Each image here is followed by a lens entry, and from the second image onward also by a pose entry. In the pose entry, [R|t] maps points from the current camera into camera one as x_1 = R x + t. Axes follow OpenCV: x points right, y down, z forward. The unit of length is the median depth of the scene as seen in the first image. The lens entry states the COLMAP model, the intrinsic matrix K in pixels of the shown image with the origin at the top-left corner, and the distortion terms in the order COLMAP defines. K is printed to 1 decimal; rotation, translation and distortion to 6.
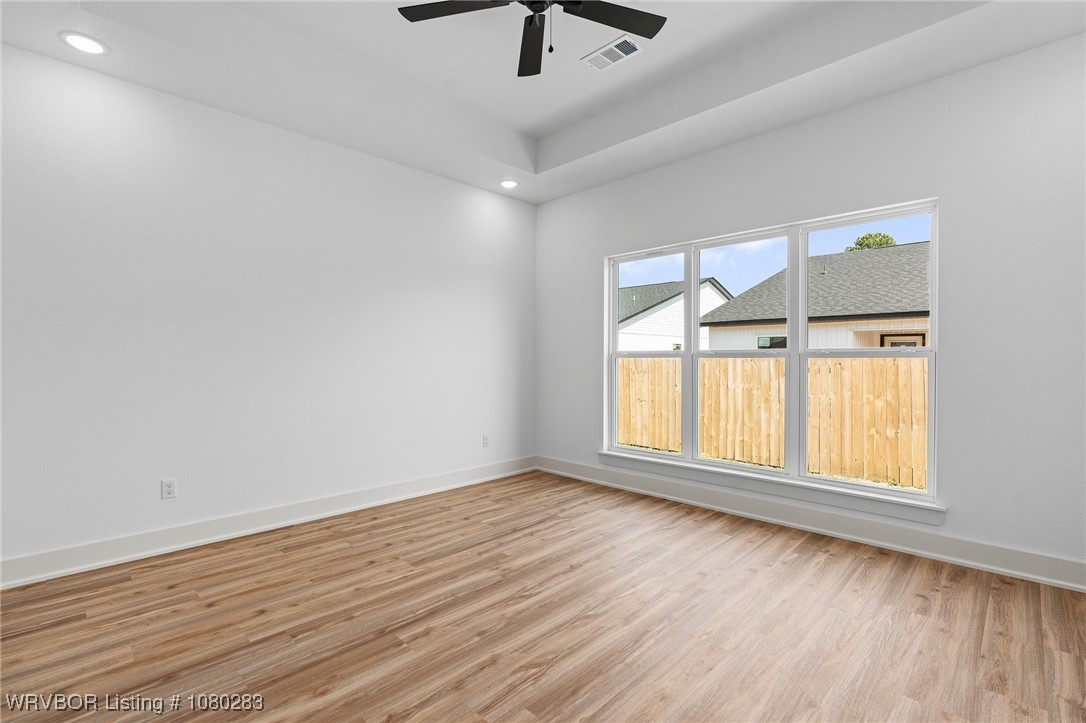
lens RADIAL K [[488.8, 0, 540.7], [0, 488.8, 357.5], [0, 0, 1]] dist [-0.008906, 0.002634]
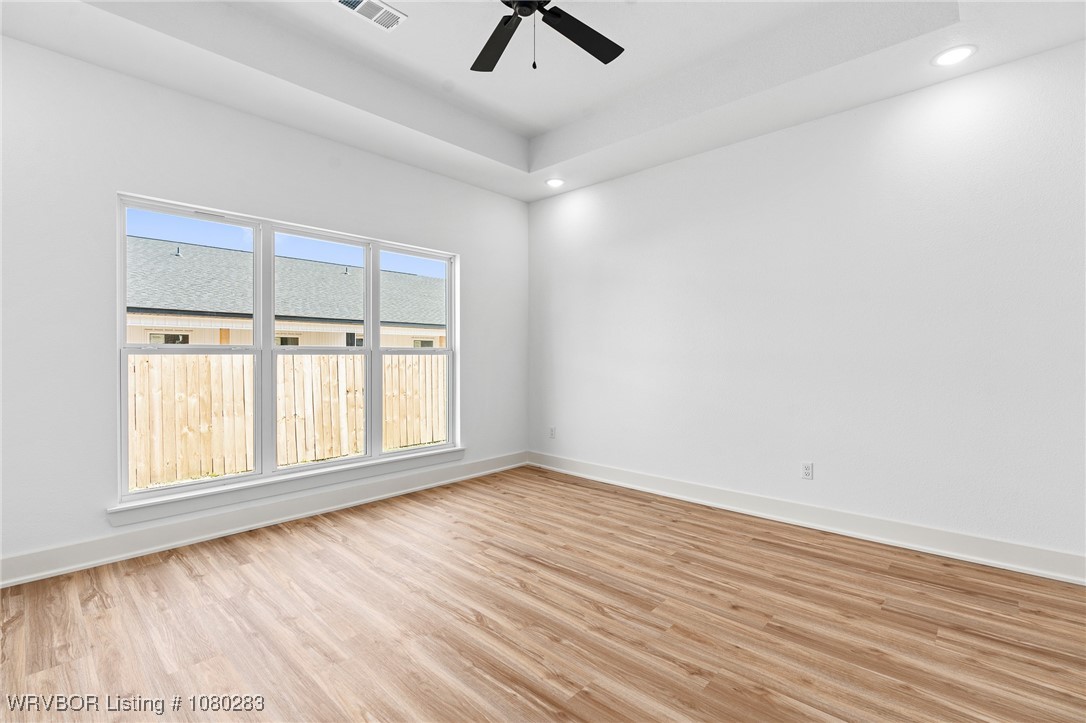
lens RADIAL K [[488.8, 0, 543.4], [0, 488.8, 356.2], [0, 0, 1]] dist [-0.008906, 0.002634]
pose [[-0.037685, -0.000269, 0.999290, -0.840722], [-0.002032, 0.999998, 0.000192, 0.004730], [-0.999288, -0.002024, -0.037686, 0.823265]]
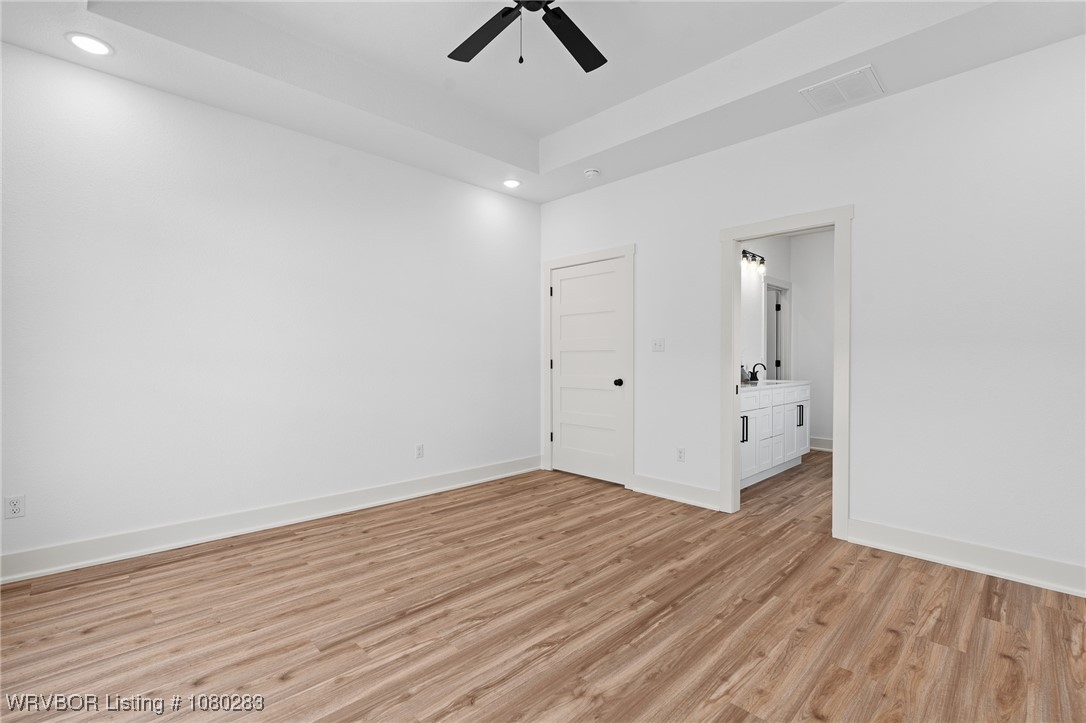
lens RADIAL K [[488.8, 0, 542.5], [0, 488.8, 359.7], [0, 0, 1]] dist [-0.008906, 0.002634]
pose [[-0.999921, -0.002844, 0.012264, -0.030684], [-0.002823, 0.999995, 0.001712, 0.003470], [-0.012269, 0.001678, -0.999923, 1.641580]]
